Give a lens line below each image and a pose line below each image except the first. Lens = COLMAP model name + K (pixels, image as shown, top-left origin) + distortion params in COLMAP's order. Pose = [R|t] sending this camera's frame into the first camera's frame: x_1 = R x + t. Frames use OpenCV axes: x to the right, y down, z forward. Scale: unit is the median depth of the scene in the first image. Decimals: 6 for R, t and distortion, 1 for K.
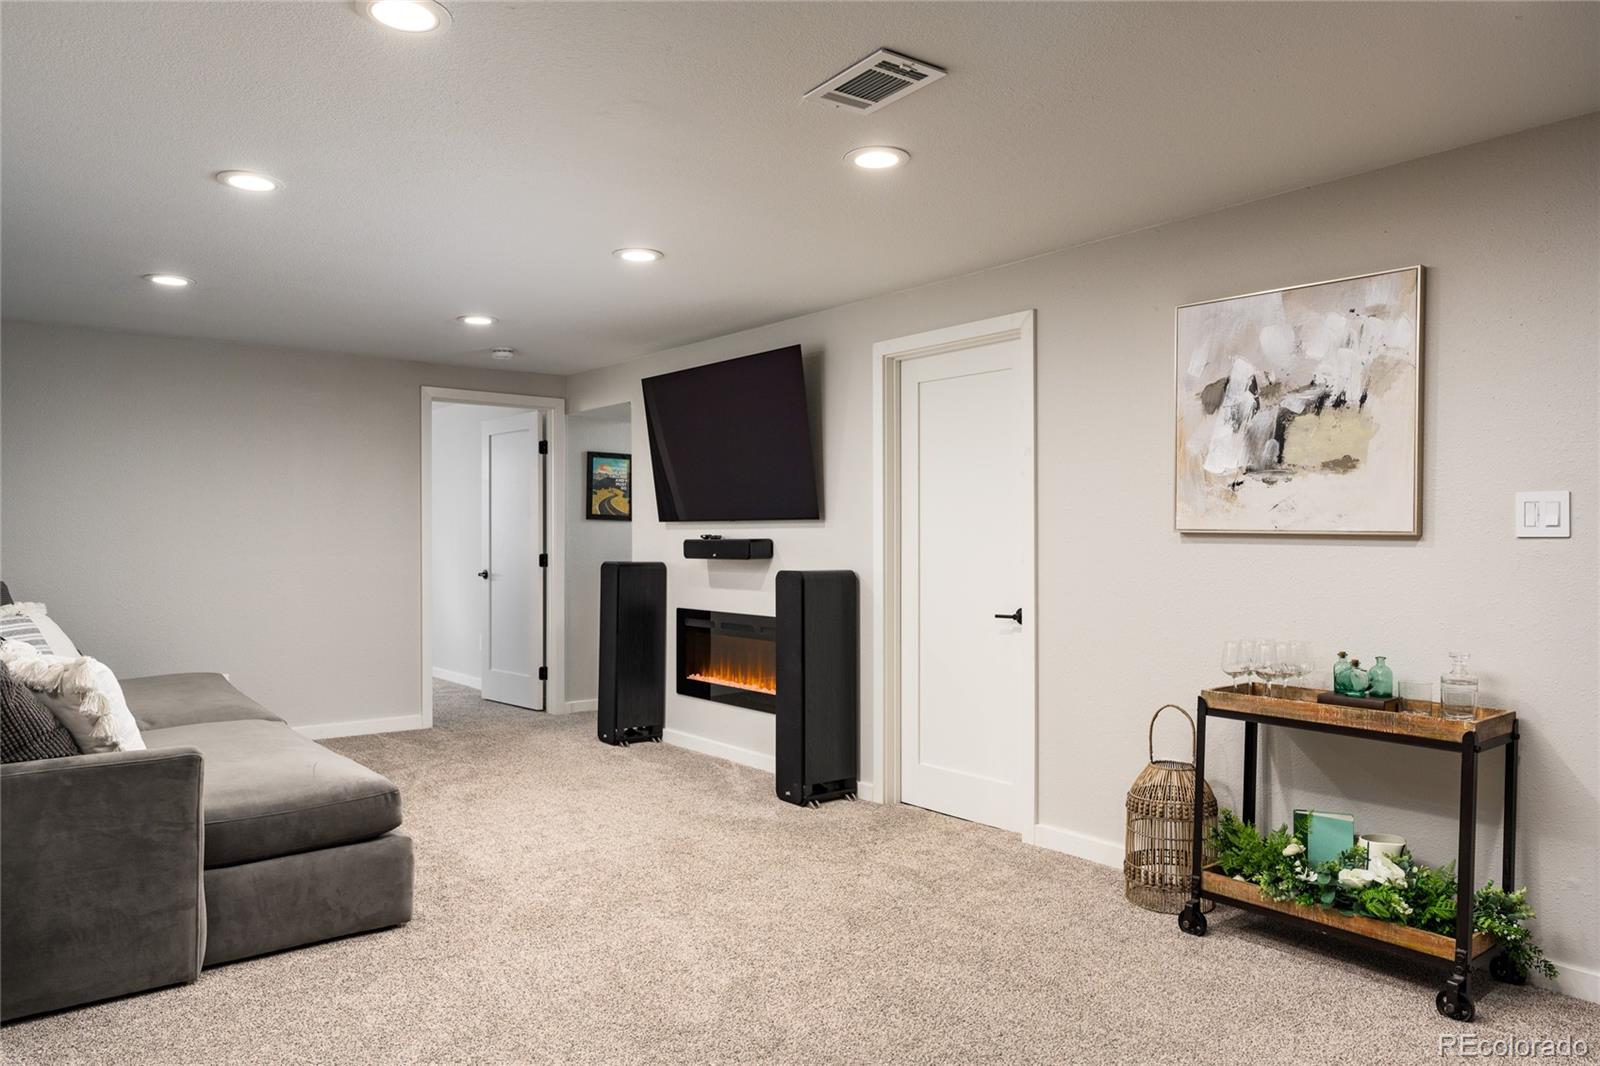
lens RADIAL K [[1046.3, 0, 802.4], [0, 1046.3, 535.3], [0, 0, 1]] dist [-0.004689, 0.002186]
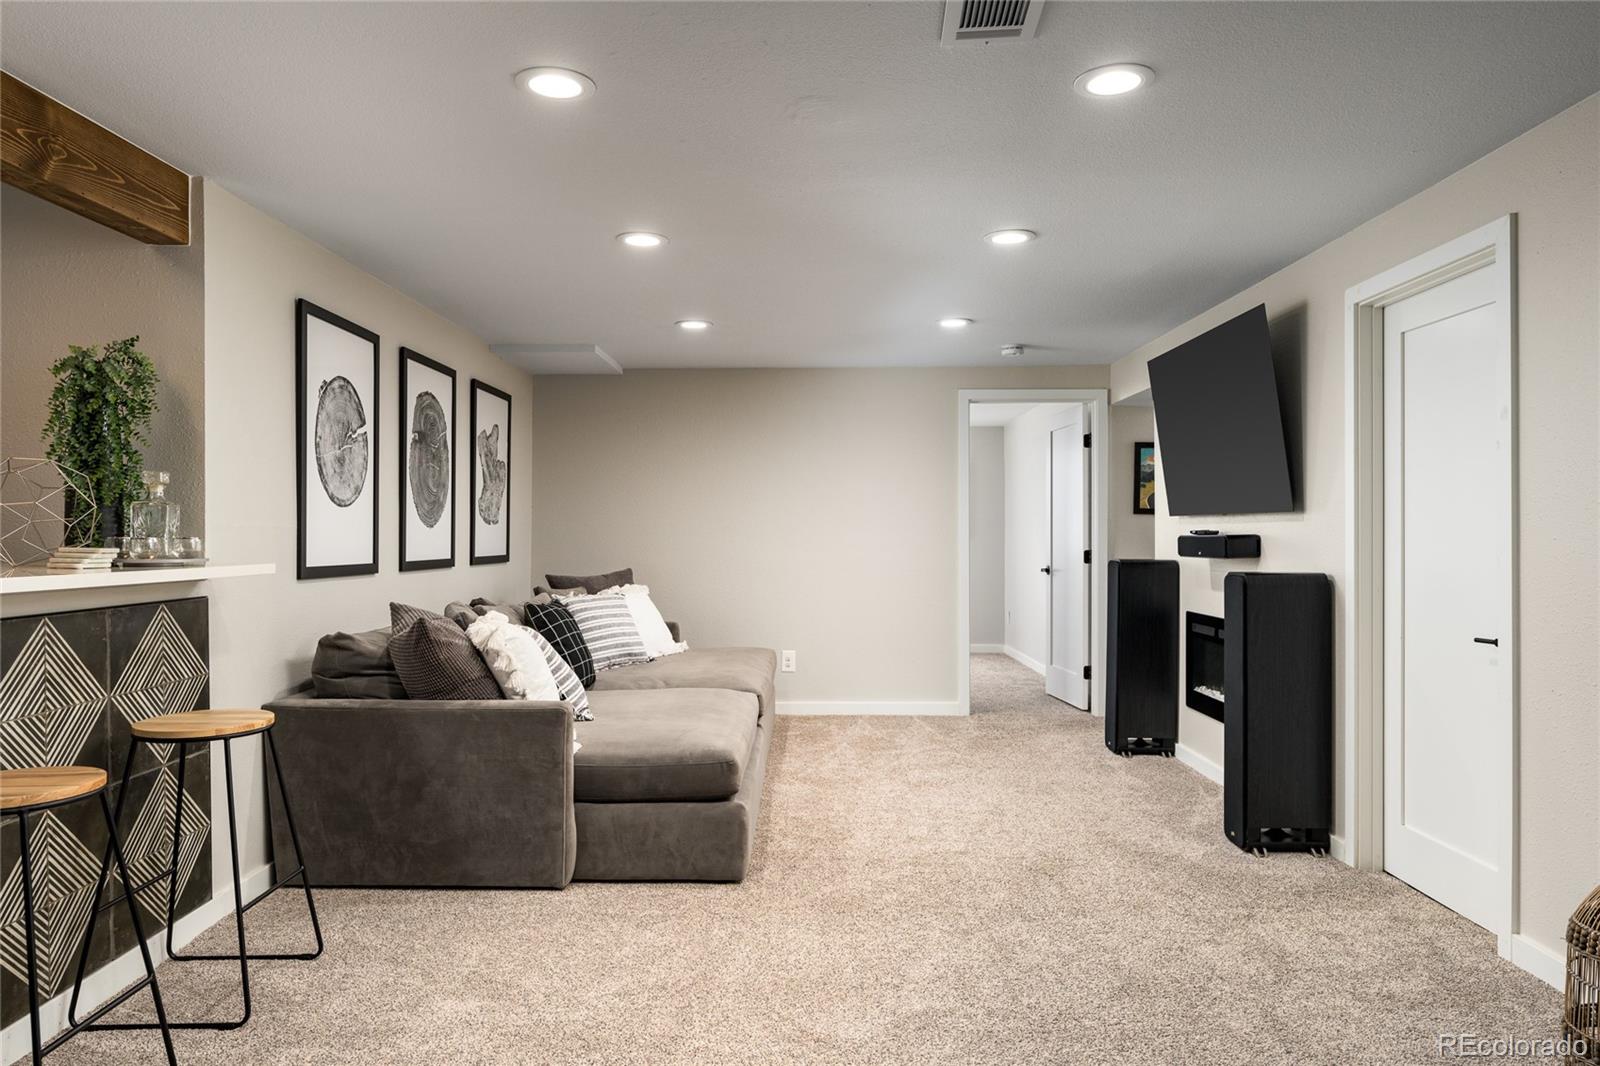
lens RADIAL K [[1046.3, 0, 798.6], [0, 1046.3, 535.1], [0, 0, 1]] dist [-0.004689, 0.002186]
pose [[0.777475, -0.001449, -0.628912, 0.294855], [0.004242, 0.999987, 0.002940, -0.000692], [0.628899, -0.004954, 0.777471, 0.139162]]
